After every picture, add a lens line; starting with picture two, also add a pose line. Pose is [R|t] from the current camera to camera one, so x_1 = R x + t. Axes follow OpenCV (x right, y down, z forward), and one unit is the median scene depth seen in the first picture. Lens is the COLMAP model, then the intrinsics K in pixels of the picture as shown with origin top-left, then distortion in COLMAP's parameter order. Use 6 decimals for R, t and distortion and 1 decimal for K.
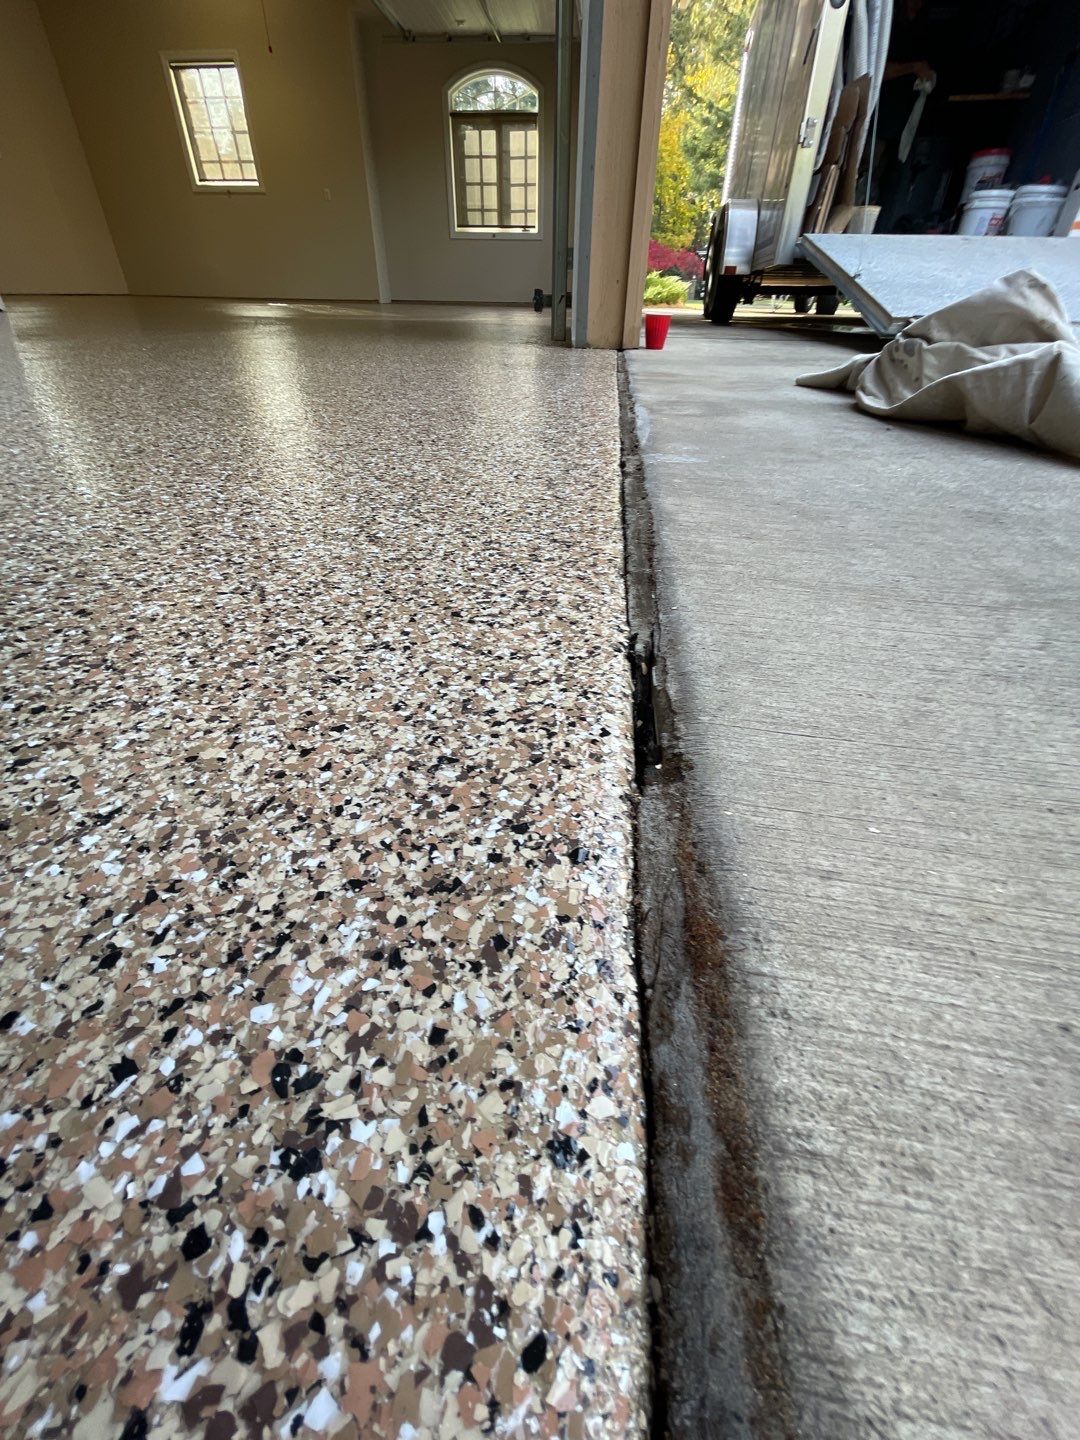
lens RADIAL K [[573.4, 0, 536.3], [0, 573.4, 715.4], [0, 0, 1]] dist [0.000937, -0.001112]
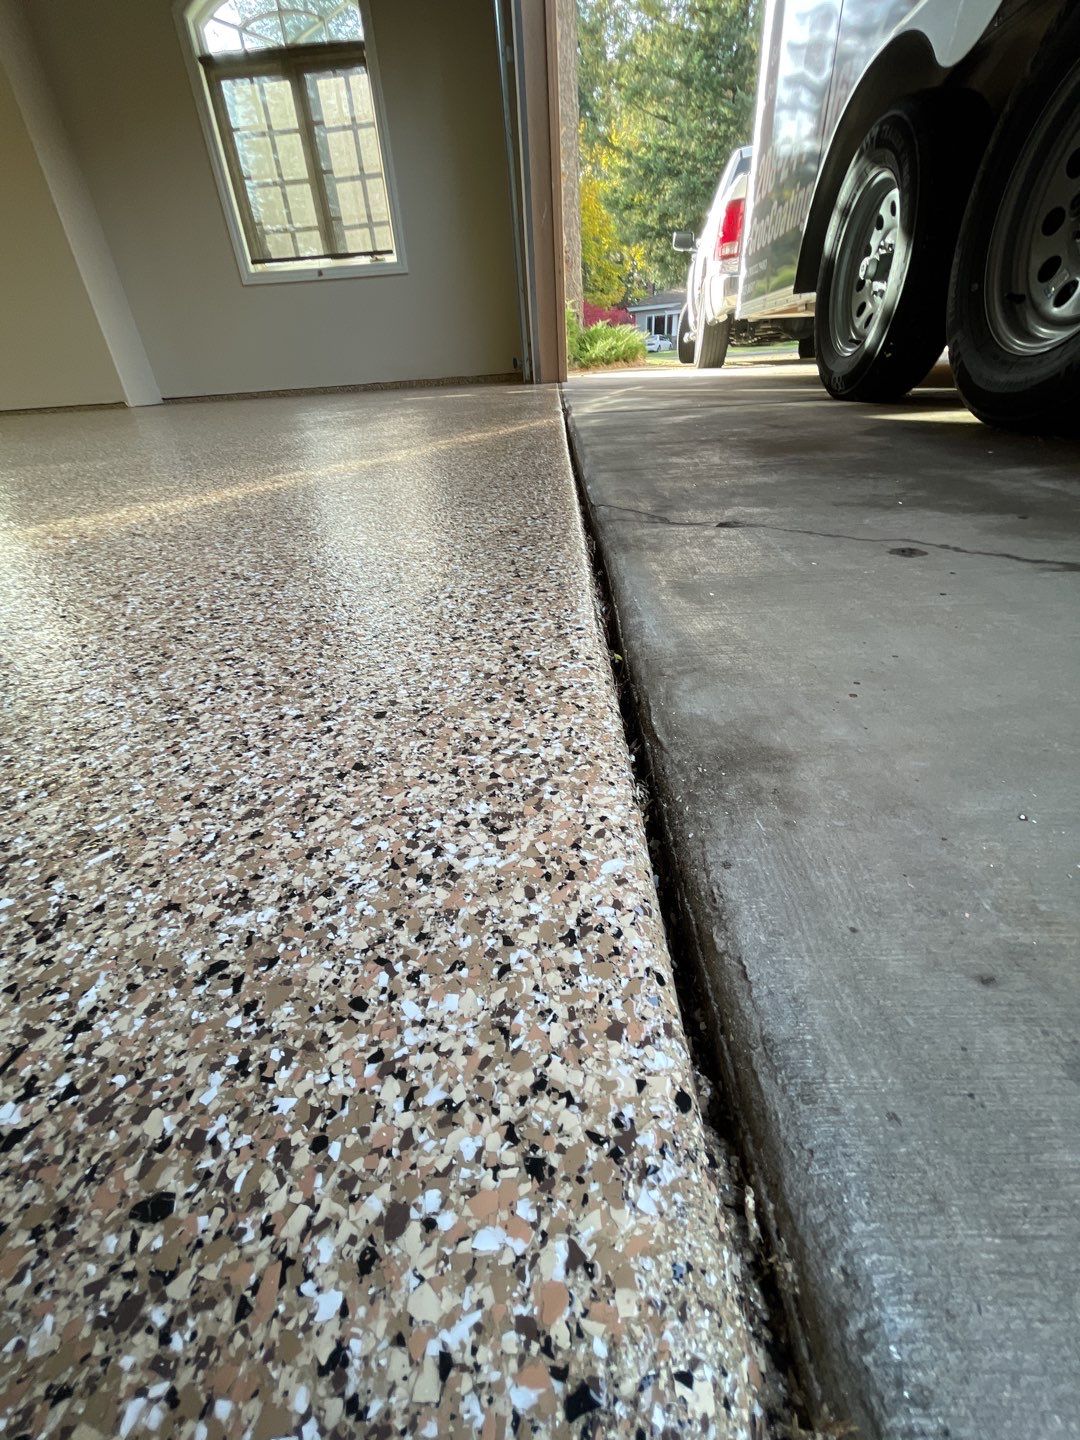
lens RADIAL K [[573.4, 0, 540.3], [0, 573.4, 717.1], [0, 0, 1]] dist [0.000937, -0.001112]
pose [[0.992815, -0.112061, 0.041968, 0.065653], [0.114907, 0.990689, -0.073015, -0.349544], [-0.033395, 0.077313, 0.996447, 0.477032]]
